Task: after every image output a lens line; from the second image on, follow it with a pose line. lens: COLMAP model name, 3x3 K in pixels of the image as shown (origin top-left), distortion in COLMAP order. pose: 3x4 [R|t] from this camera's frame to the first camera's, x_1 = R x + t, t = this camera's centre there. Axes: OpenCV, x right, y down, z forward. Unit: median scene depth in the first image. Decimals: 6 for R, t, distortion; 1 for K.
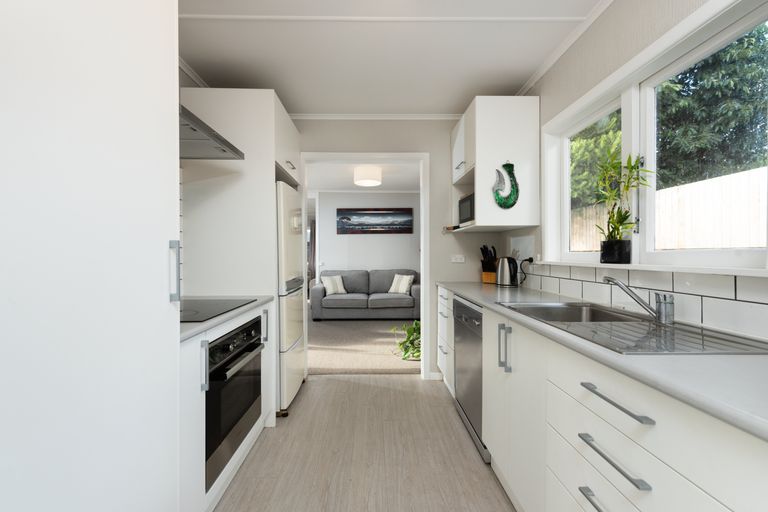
lens RADIAL K [[301.2, 0, 384.0], [0, 301.2, 256.0], [0, 0, 1]] dist [0.002381, 0.000026]
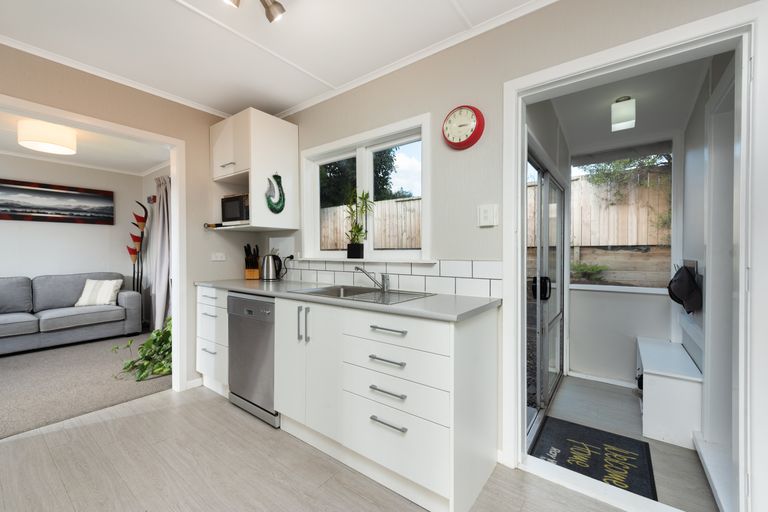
lens RADIAL K [[315.2, 0, 384.0], [0, 315.2, 256.0], [0, 0, 1]] dist [-0.000517, -0.000141]
pose [[0.606458, -0.008907, 0.795066, -0.278607], [0.004006, 0.999959, 0.008147, -0.000226], [-0.795105, -0.001756, 0.606469, -0.064645]]
